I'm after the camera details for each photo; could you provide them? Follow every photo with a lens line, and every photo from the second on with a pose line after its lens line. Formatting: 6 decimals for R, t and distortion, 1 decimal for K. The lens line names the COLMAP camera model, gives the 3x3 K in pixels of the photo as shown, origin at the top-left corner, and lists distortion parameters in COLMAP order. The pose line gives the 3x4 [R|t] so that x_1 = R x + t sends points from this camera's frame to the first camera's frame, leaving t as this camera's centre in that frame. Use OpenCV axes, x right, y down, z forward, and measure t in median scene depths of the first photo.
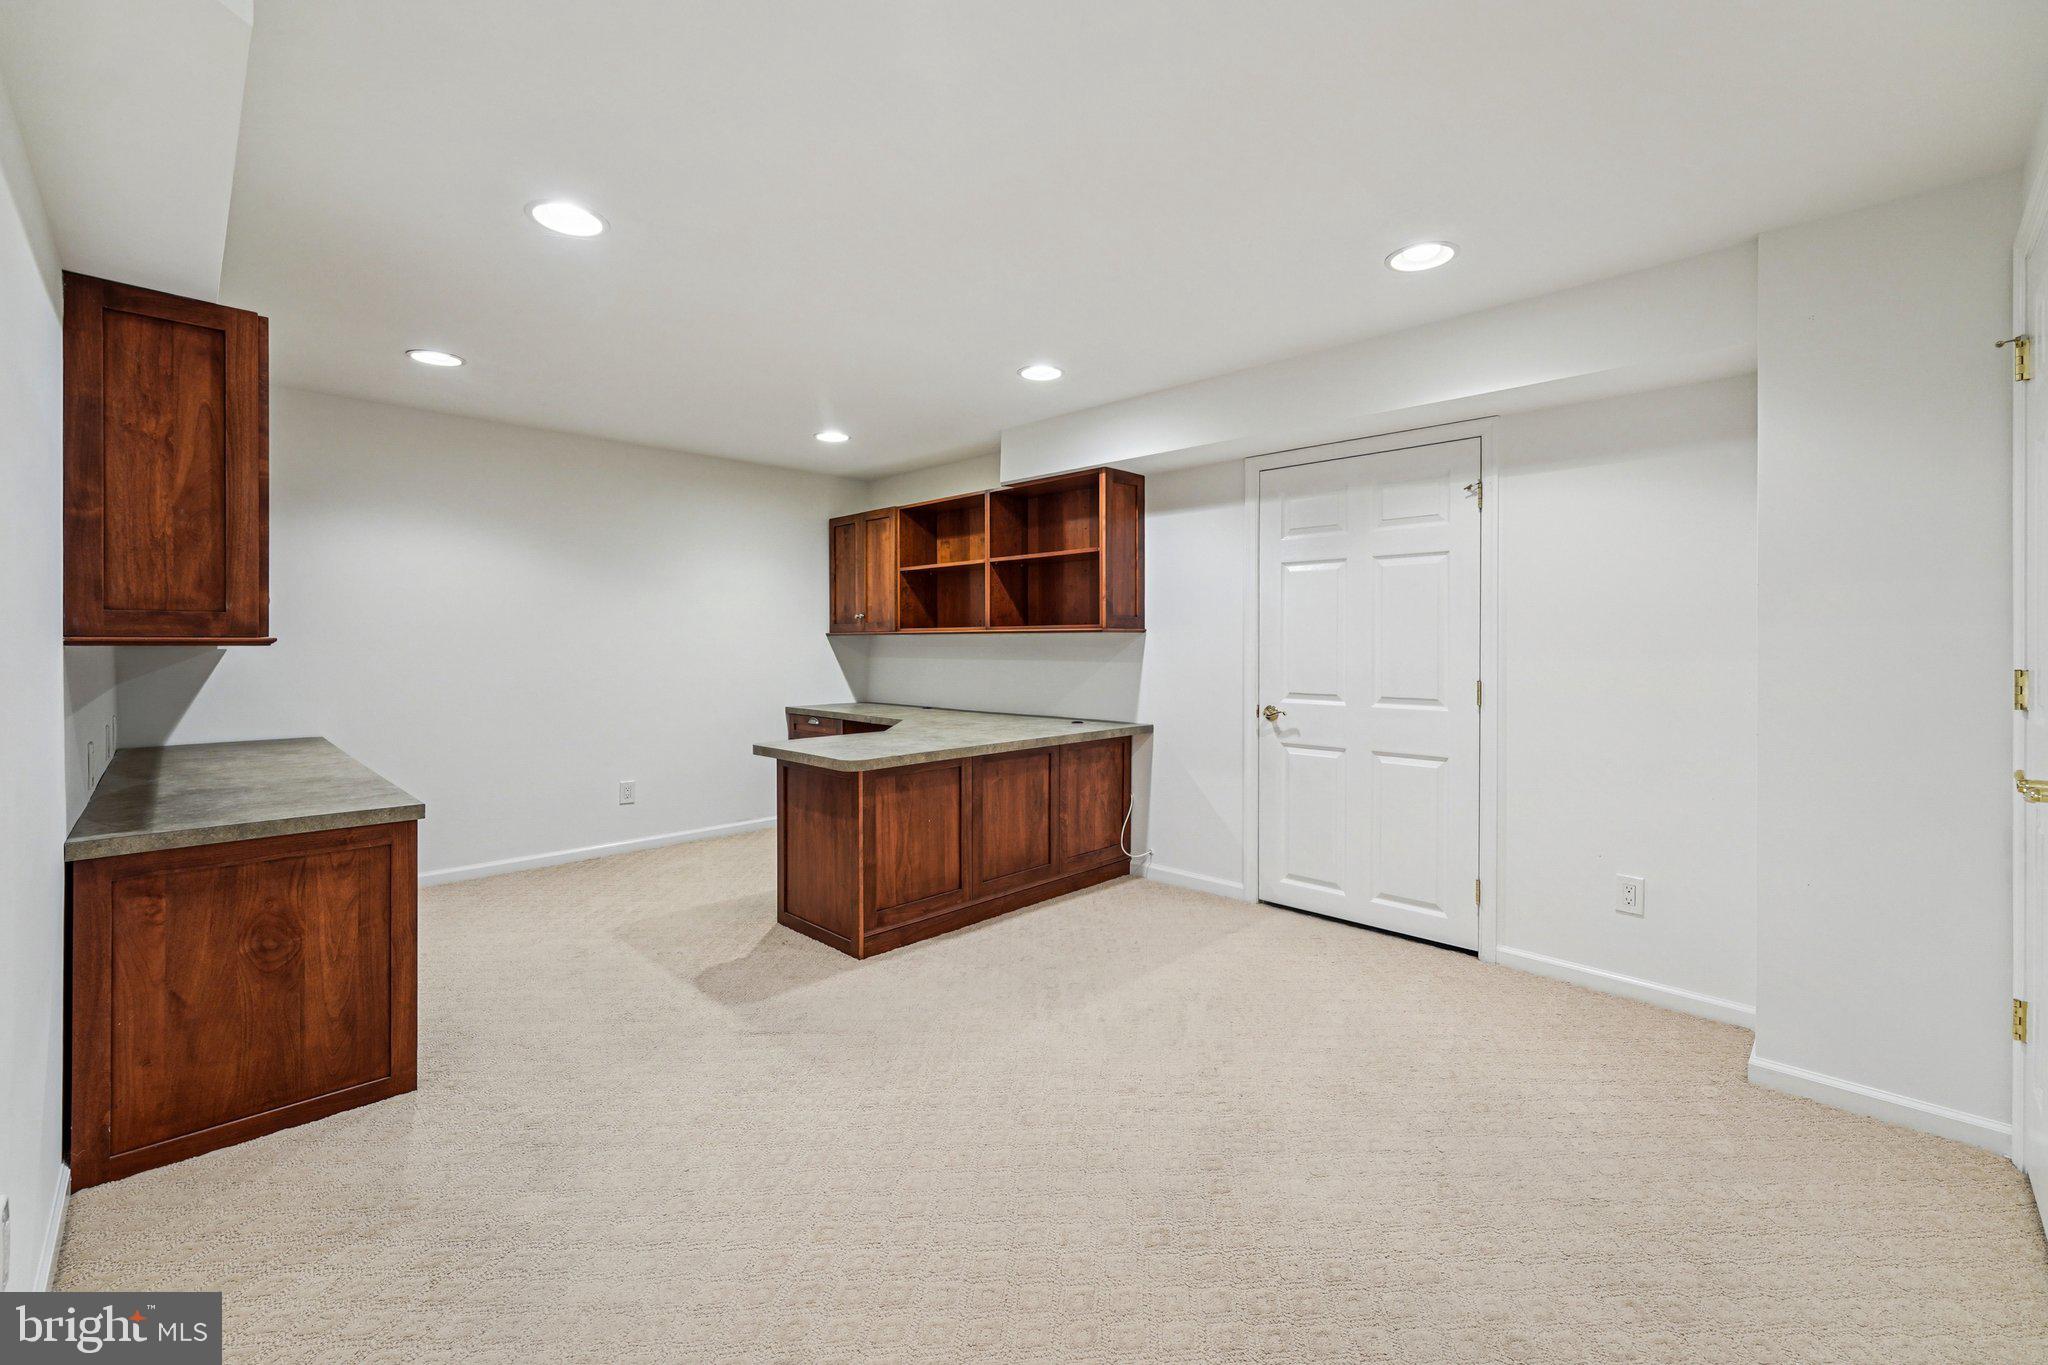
lens RADIAL K [[844.3, 0, 1006.1], [0, 844.3, 648.4], [0, 0, 1]] dist [-0.001864, 0.001234]
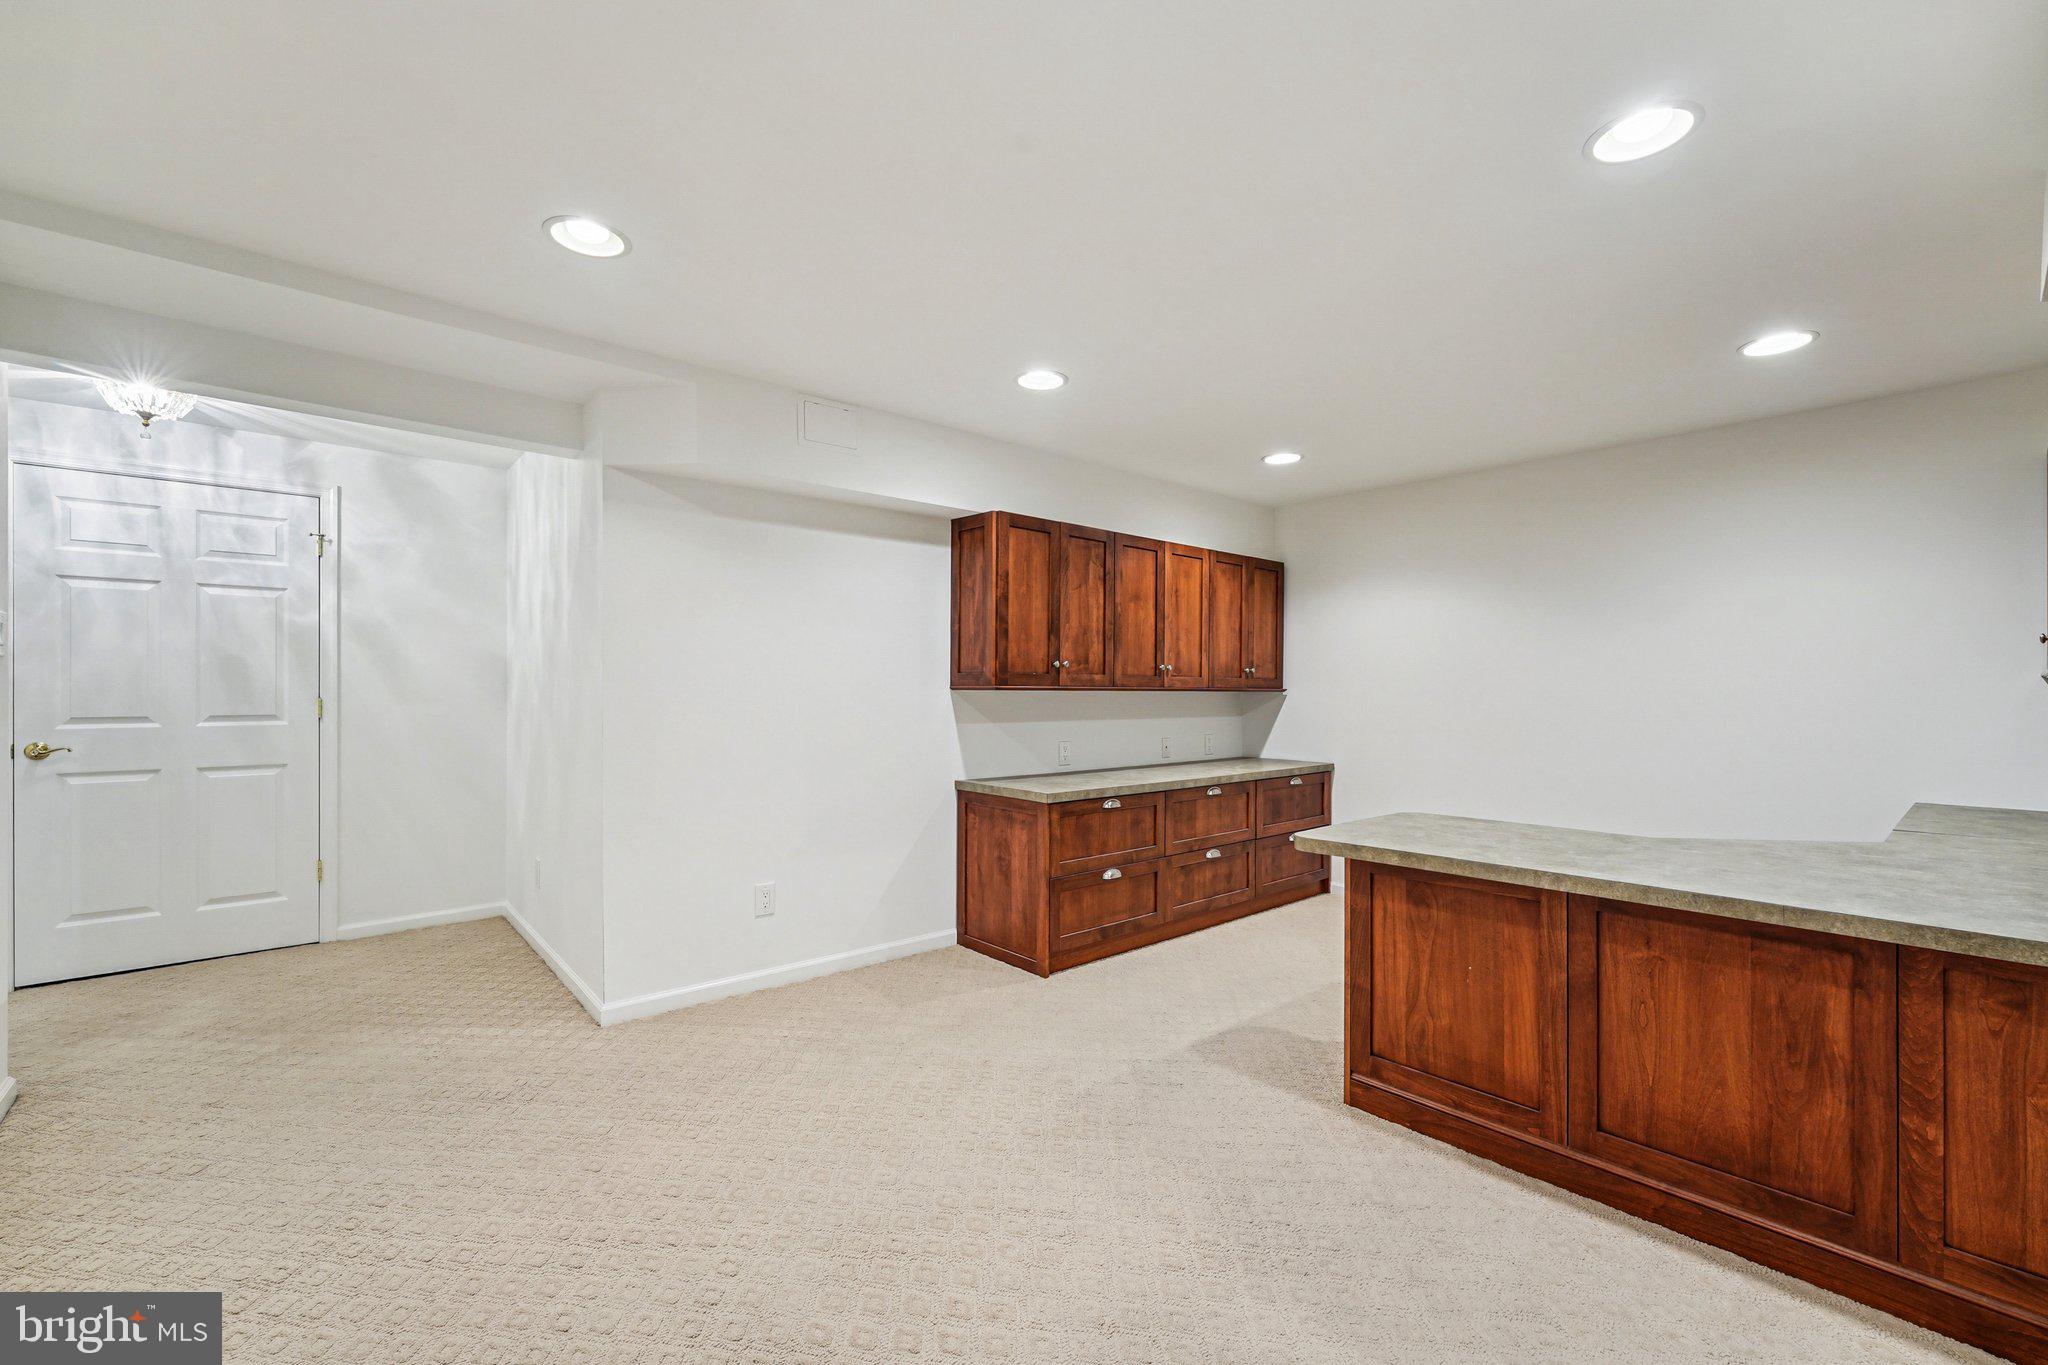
lens RADIAL K [[844.3, 0, 1013.0], [0, 844.3, 680.1], [0, 0, 1]] dist [-0.001864, 0.001234]
pose [[-0.061772, -0.007539, -0.998062, 0.584218], [-0.005224, 0.999960, -0.007230, -0.007976], [0.998077, 0.004767, -0.061809, 0.708046]]
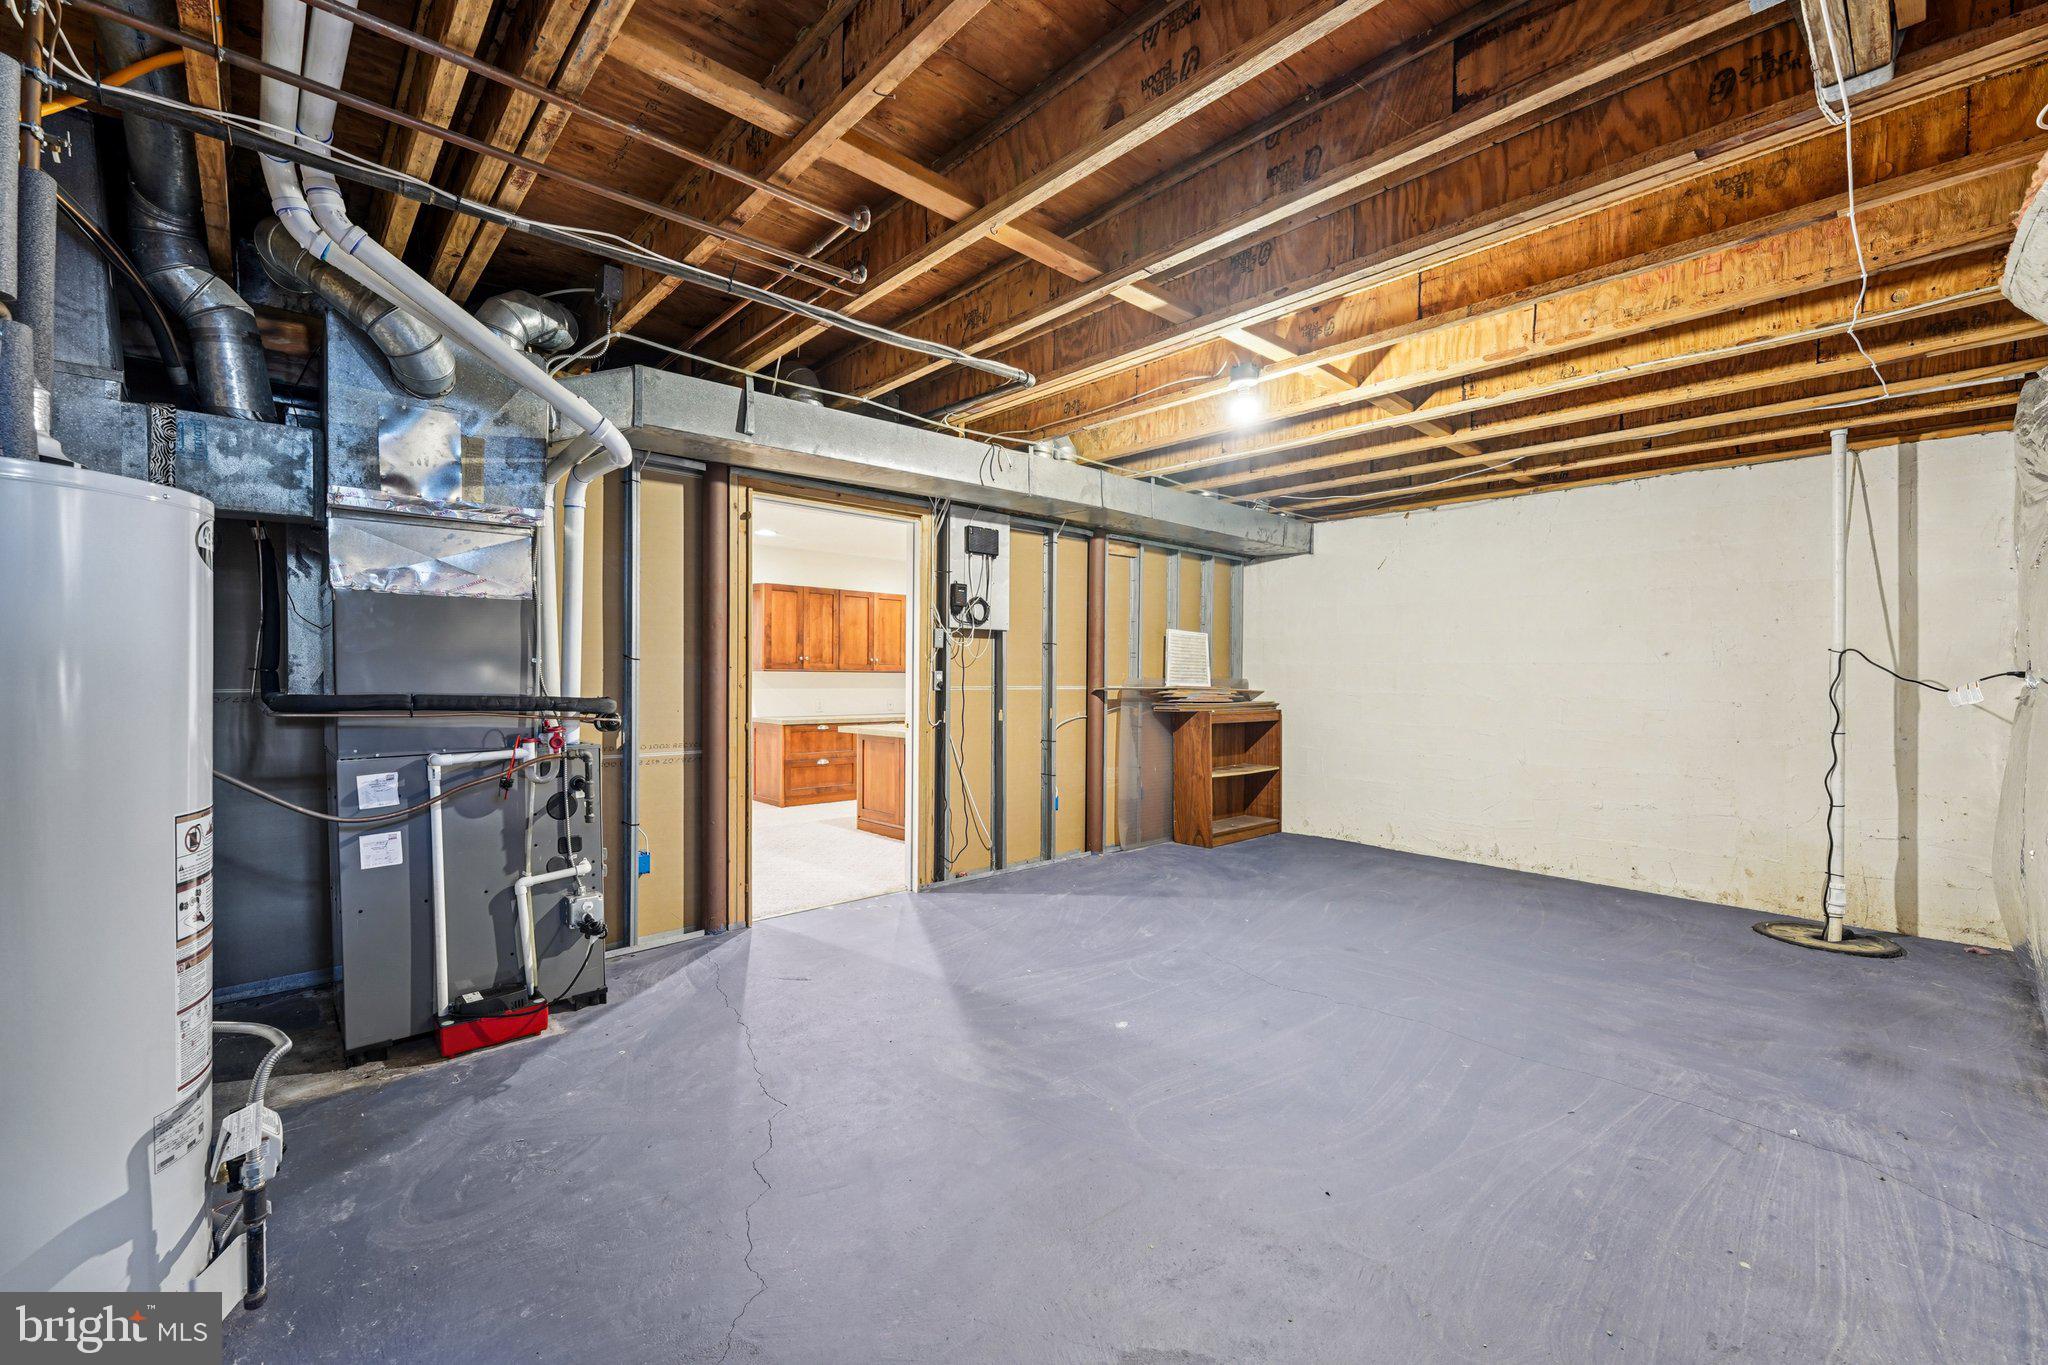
lens RADIAL K [[844.3, 0, 1026.0], [0, 844.3, 674.6], [0, 0, 1]] dist [-0.001864, 0.001234]
pose [[-0.018285, 0.004052, -0.999825, 1.723512], [-0.008984, 0.999951, 0.004217, -0.009781], [0.999792, 0.009060, -0.018248, 1.358038]]
